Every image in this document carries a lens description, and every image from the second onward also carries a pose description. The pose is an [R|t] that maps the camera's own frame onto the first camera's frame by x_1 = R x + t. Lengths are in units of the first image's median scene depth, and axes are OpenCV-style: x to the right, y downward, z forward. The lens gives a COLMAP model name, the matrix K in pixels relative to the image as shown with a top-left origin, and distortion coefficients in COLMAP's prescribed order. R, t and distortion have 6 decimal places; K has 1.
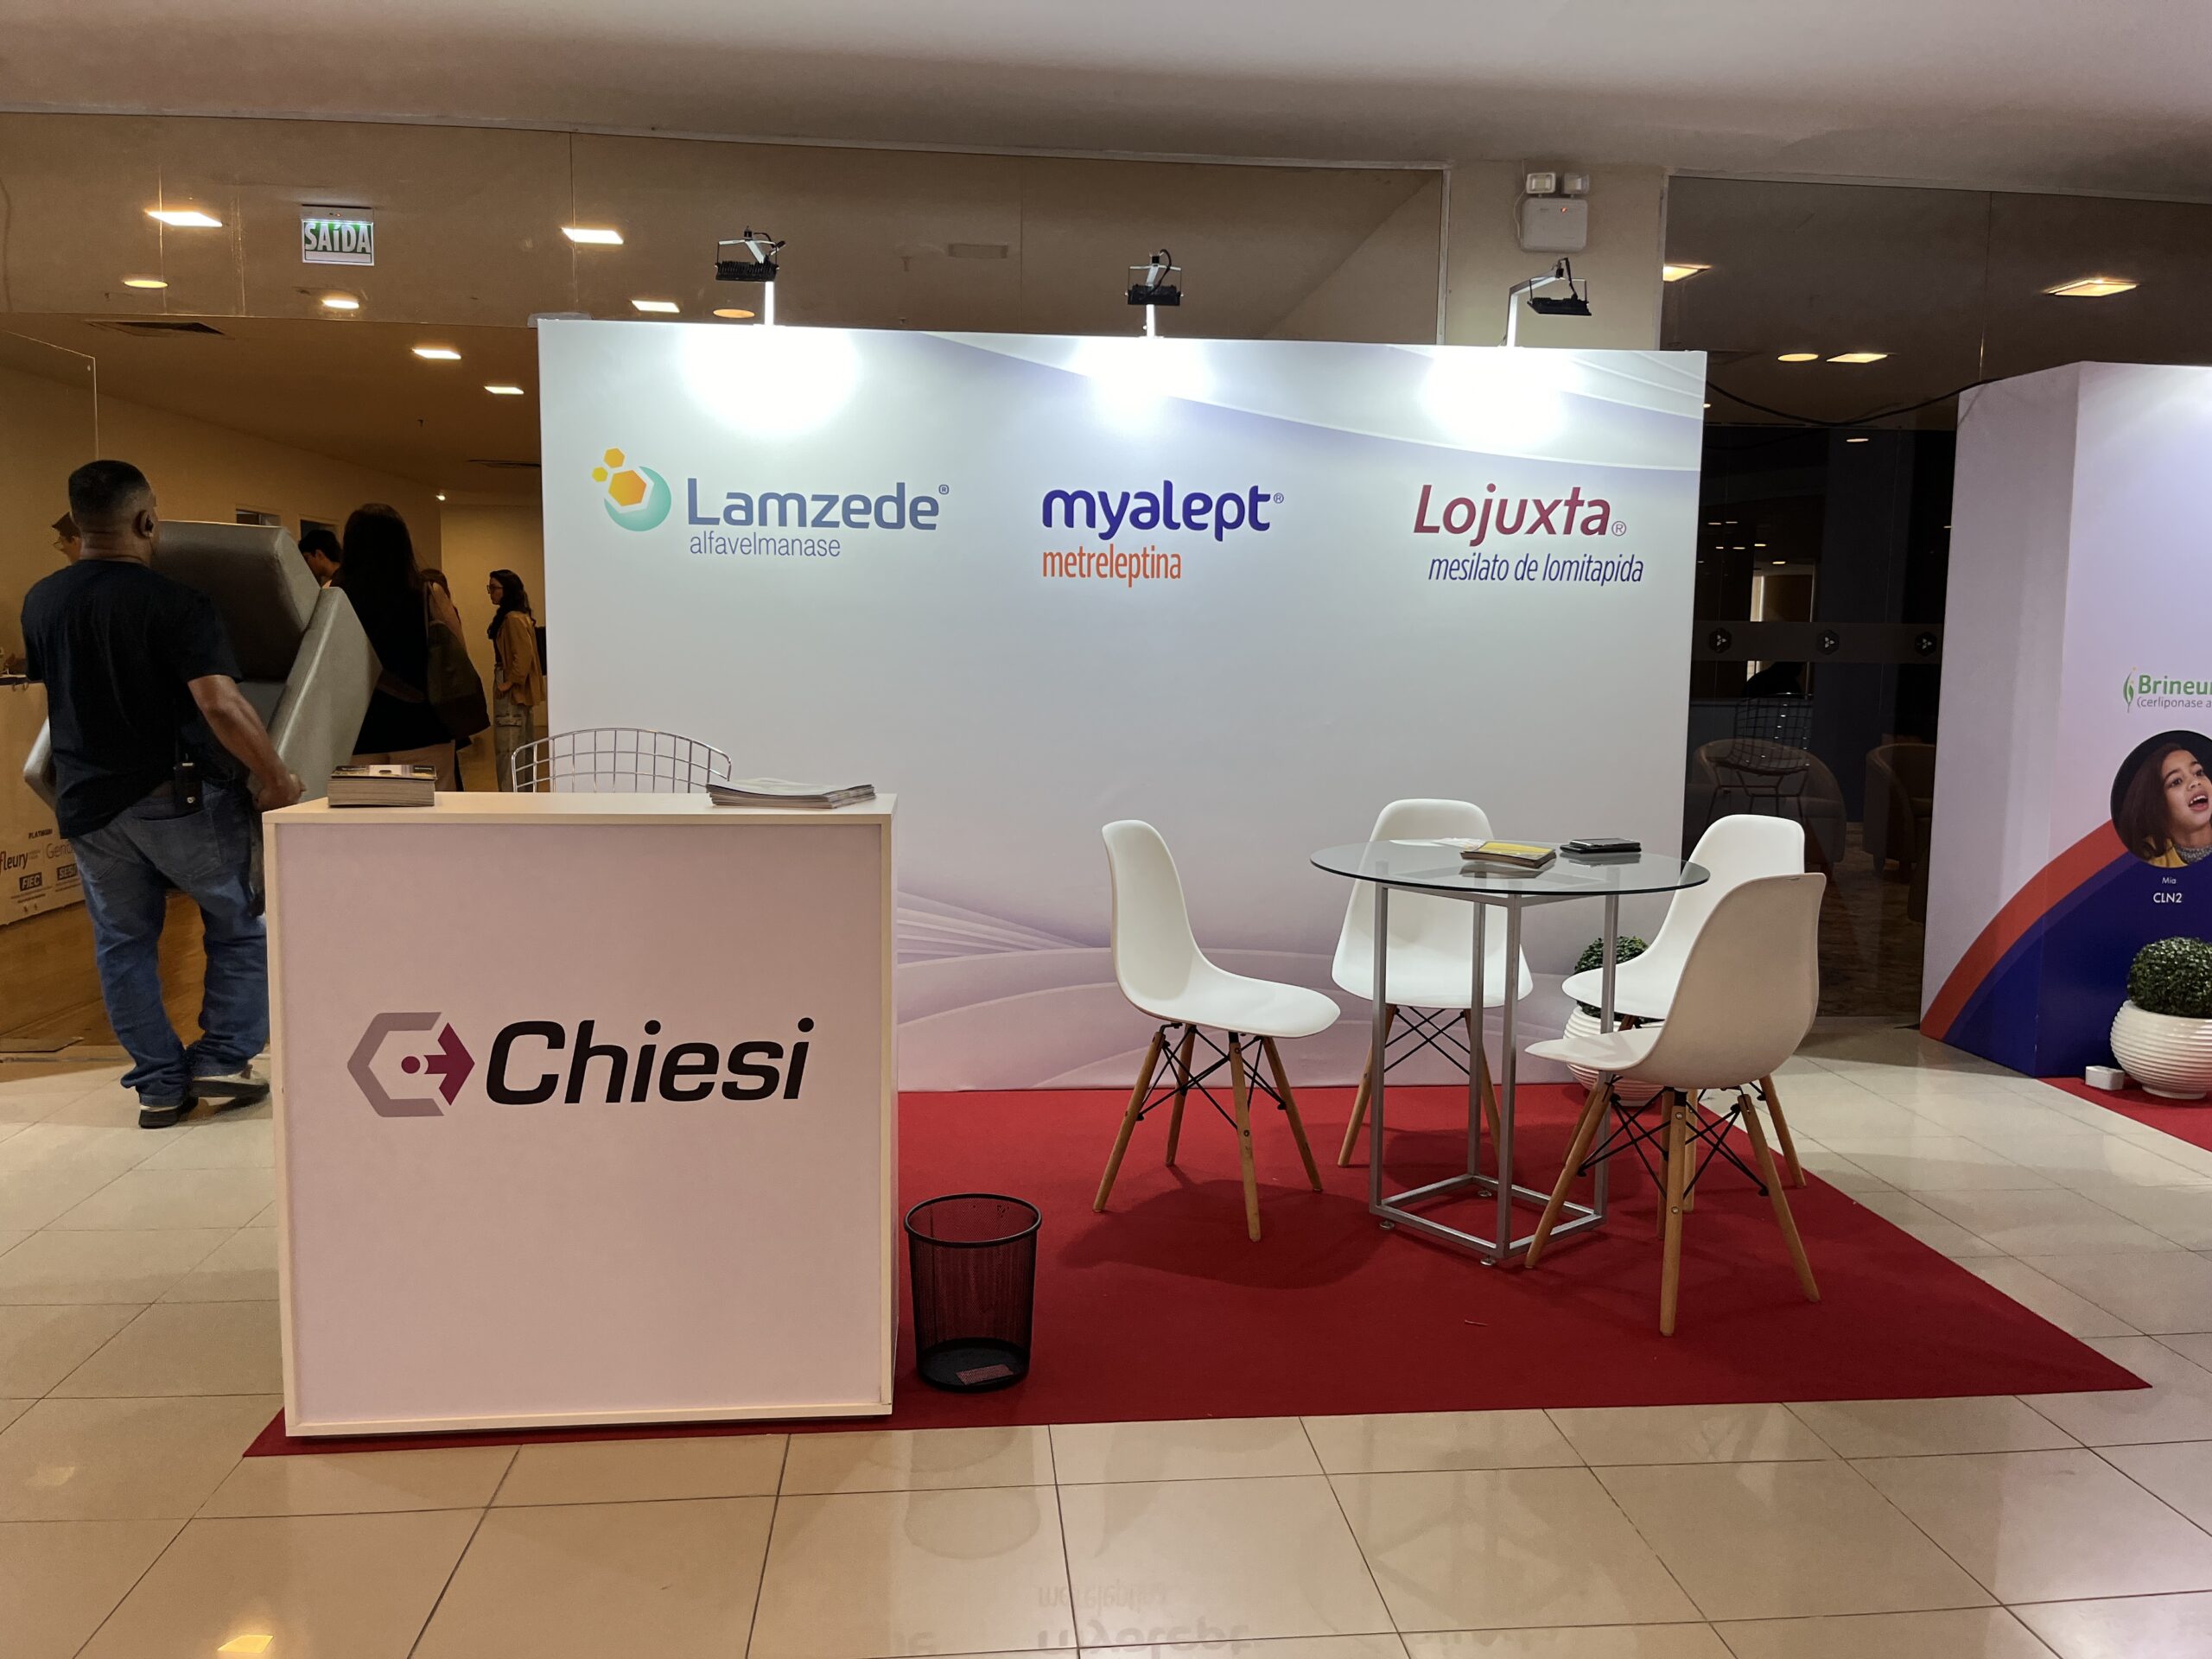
lens RADIAL K [[1683.5, 0, 1103.2], [0, 1683.5, 842.8], [0, 0, 1]] dist [0.058243, -0.082792]
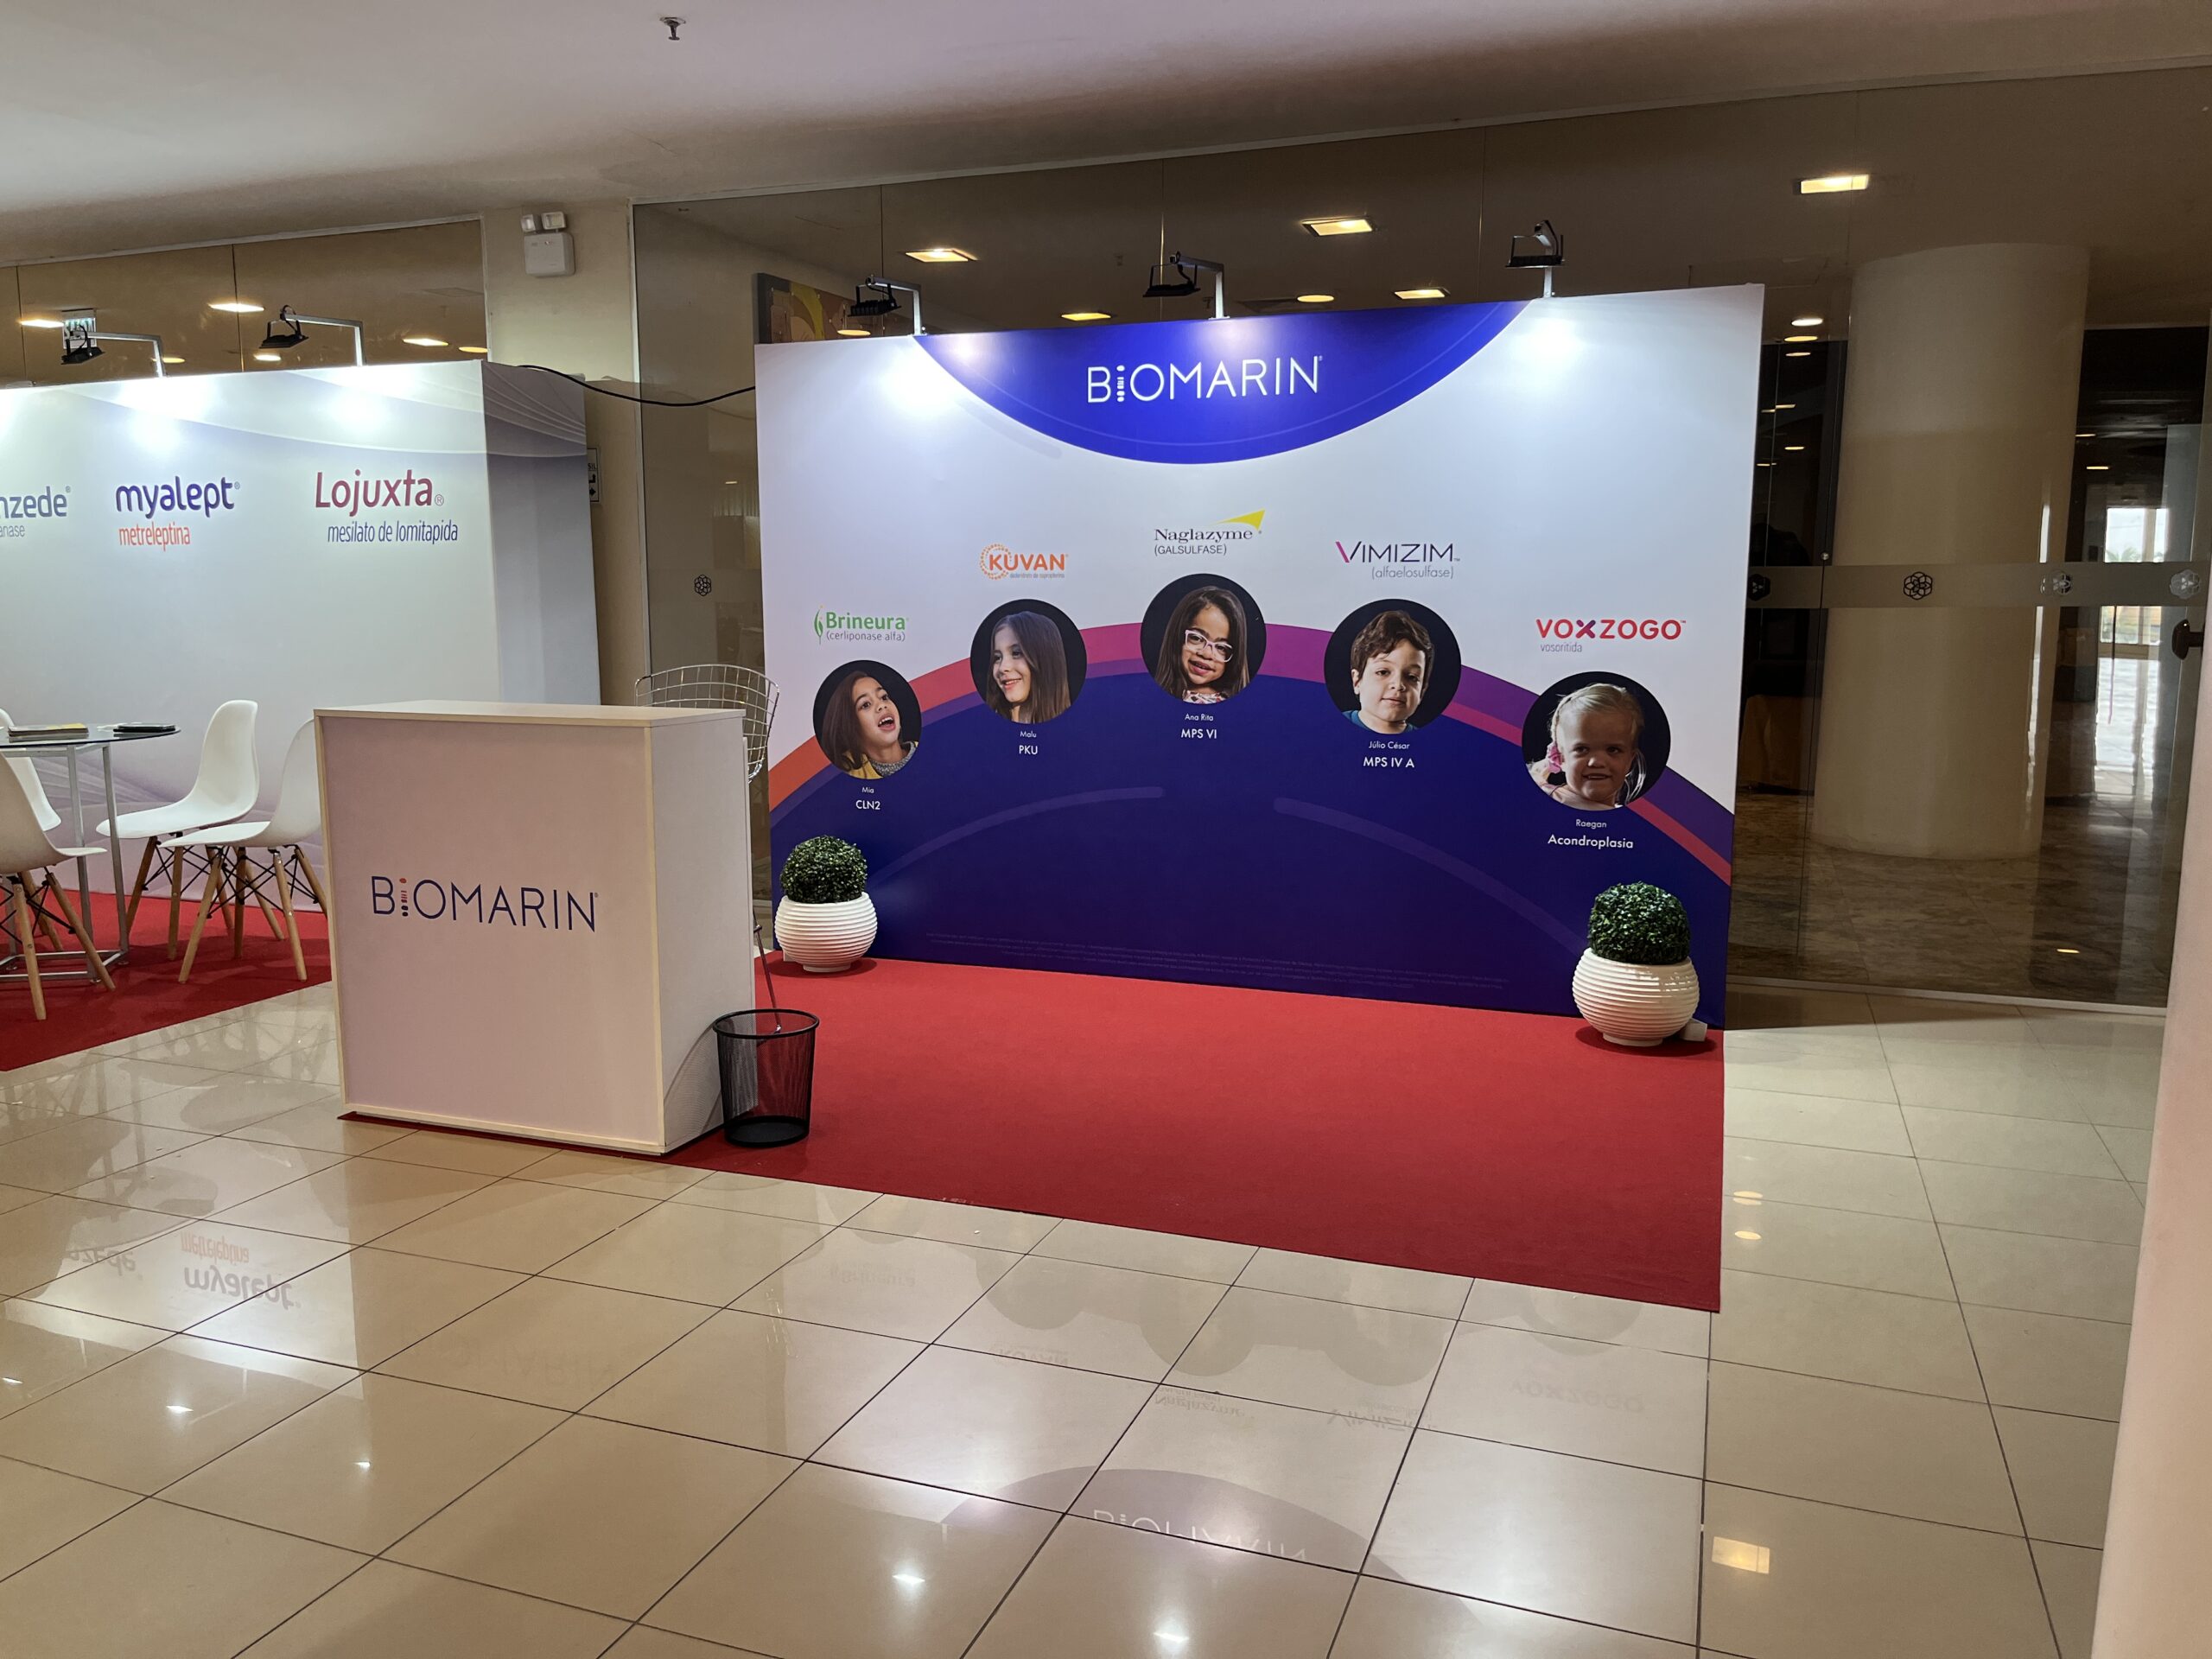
lens RADIAL K [[1683.5, 0, 1114.9], [0, 1683.5, 836.0], [0, 0, 1]] dist [0.058243, -0.082792]
pose [[0.900701, 0.052549, -0.431250, 1.362345], [-0.038394, 0.998402, 0.041471, -0.000815], [0.432740, -0.020795, 0.901279, 0.038729]]
